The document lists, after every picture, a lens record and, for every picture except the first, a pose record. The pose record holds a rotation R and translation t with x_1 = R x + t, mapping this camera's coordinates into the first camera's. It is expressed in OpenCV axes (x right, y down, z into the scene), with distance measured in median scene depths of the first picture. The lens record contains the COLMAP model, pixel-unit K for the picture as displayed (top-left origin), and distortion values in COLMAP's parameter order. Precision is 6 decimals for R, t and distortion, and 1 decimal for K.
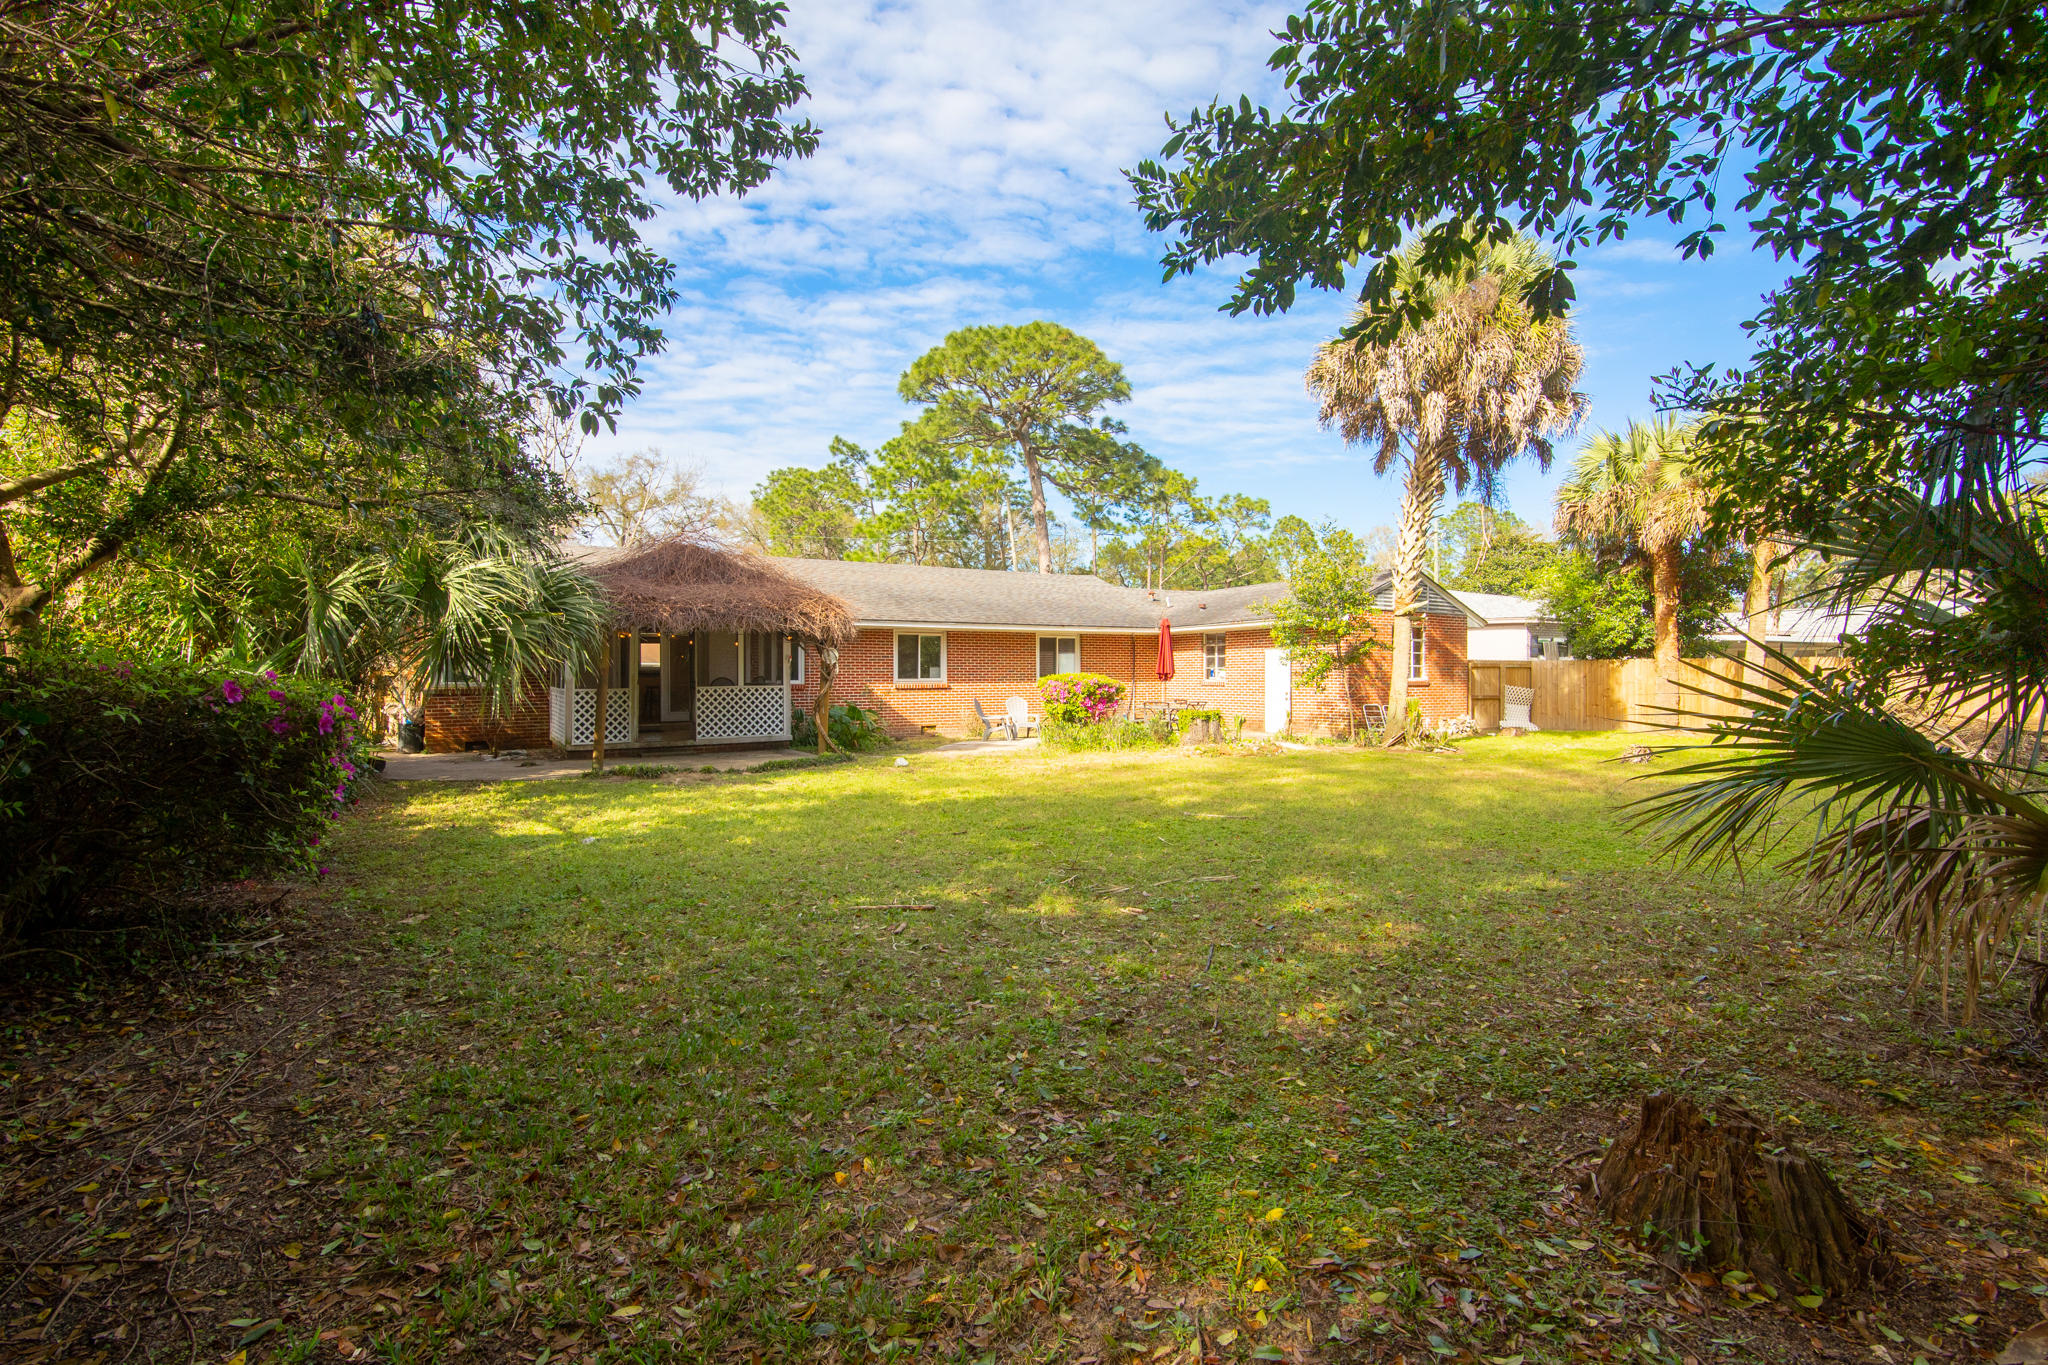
lens RADIAL K [[946.2, 0, 1024.3], [0, 946.2, 680.0], [0, 0, 1]] dist [0.001815, -0.000519]
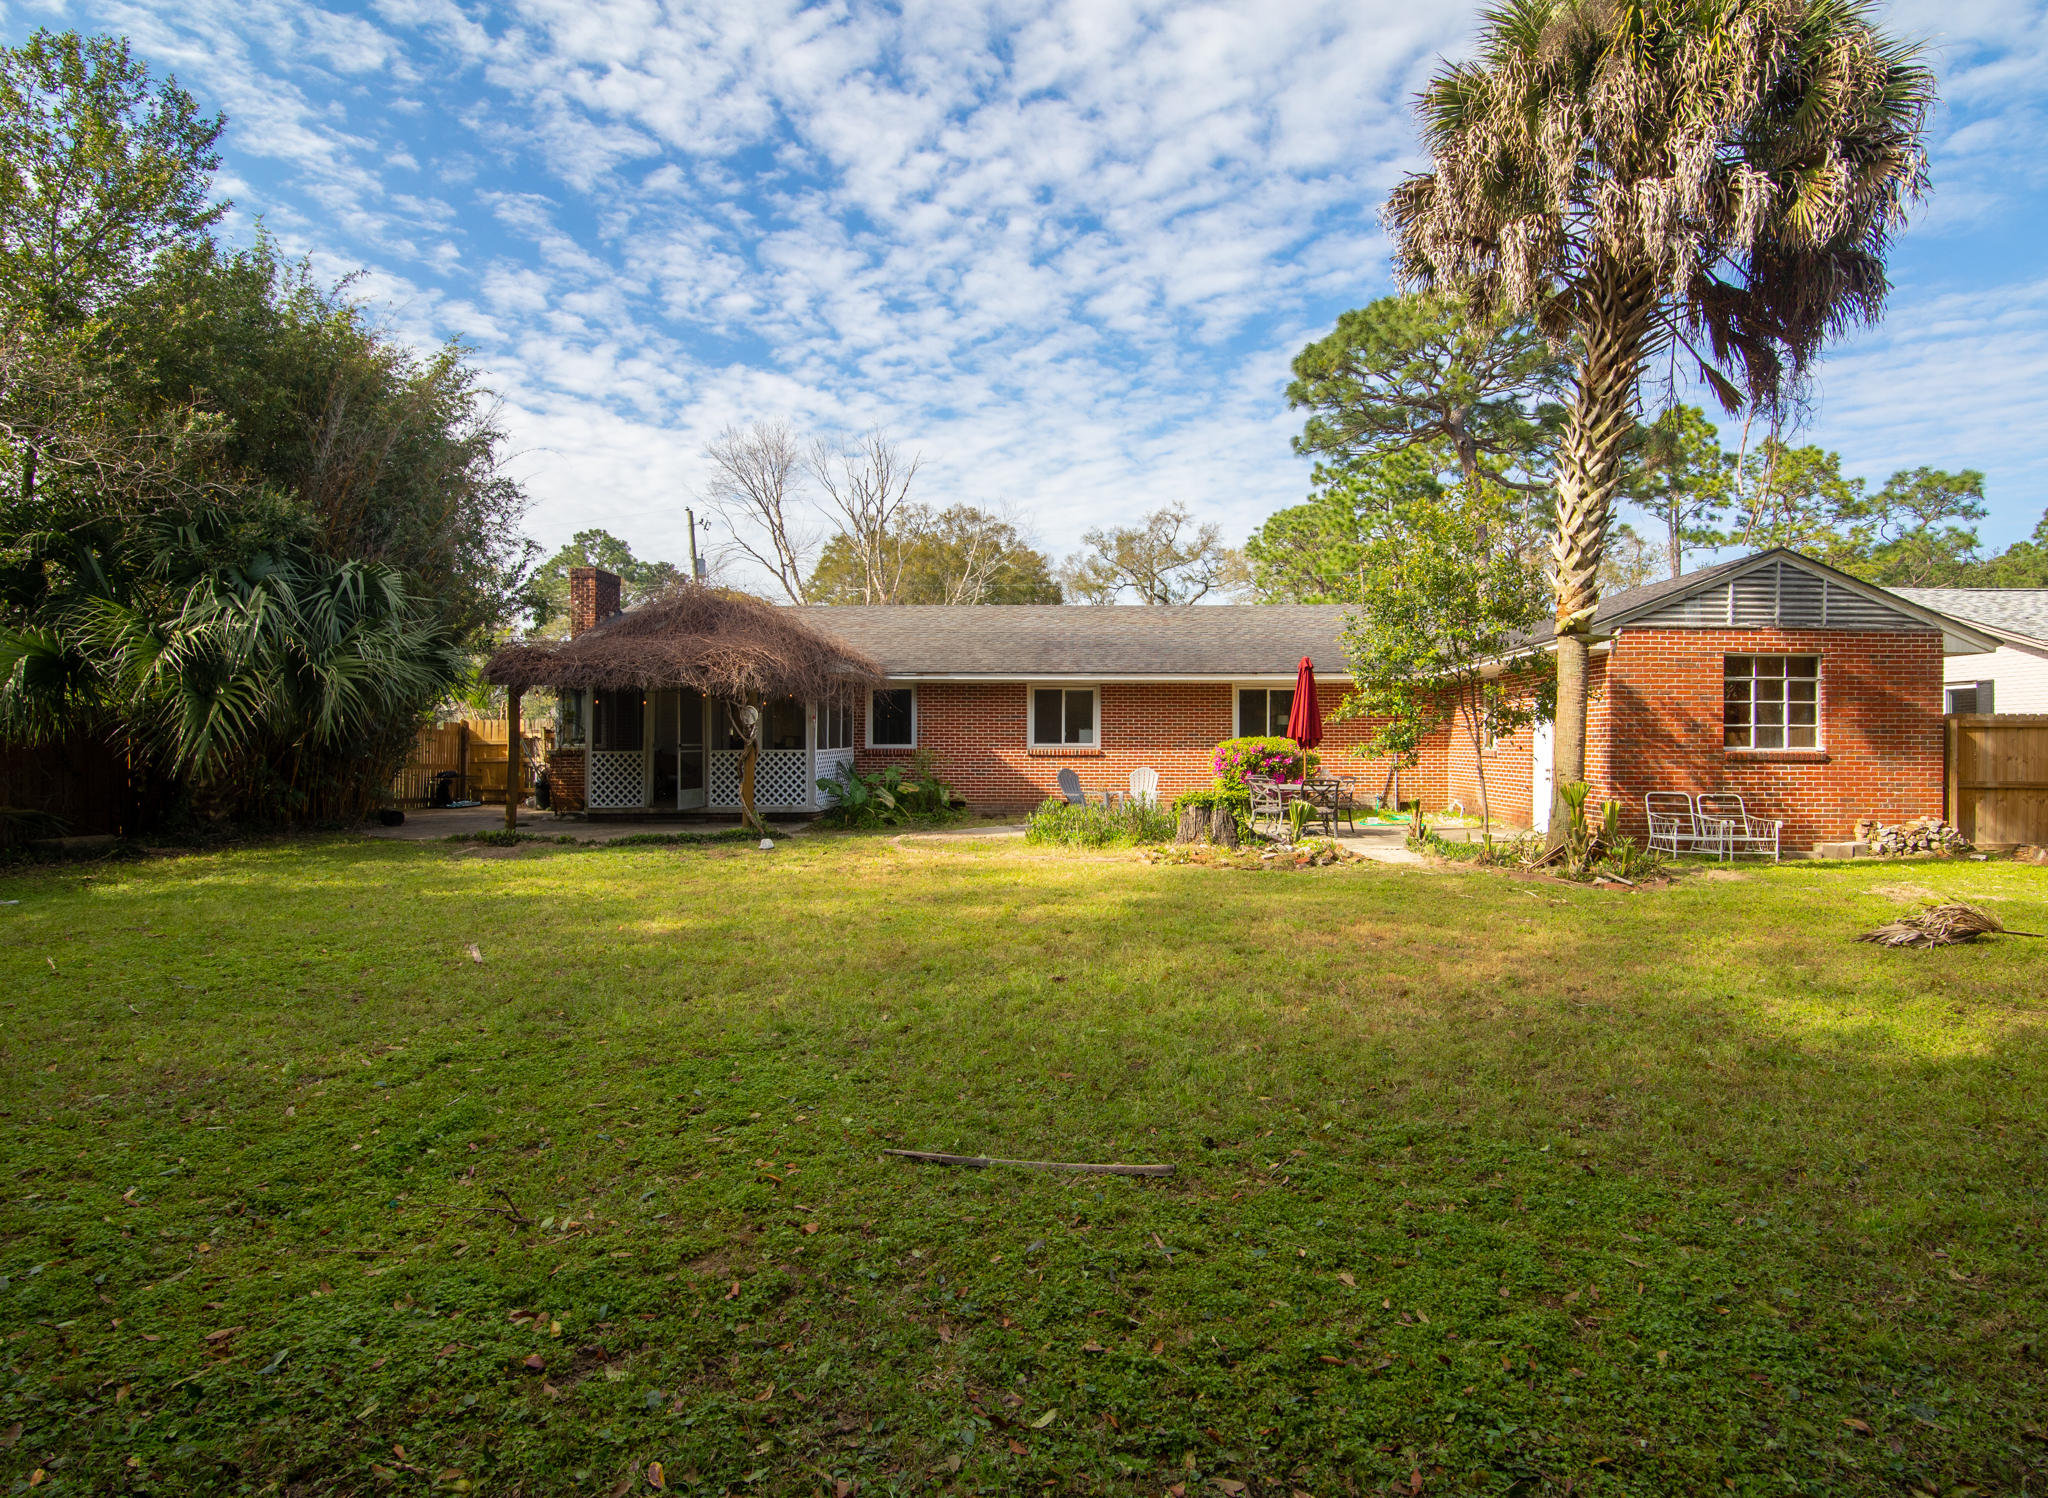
lens RADIAL K [[1052.9, 0, 1024.0], [0, 1052.9, 746.0], [0, 0, 1]] dist [0.004070, 0.000387]
pose [[0.854192, 0.007194, -0.519907, 0.328589], [-0.007795, 0.999969, 0.001030, 0.000250], [0.519899, 0.003173, 0.854222, 0.219245]]
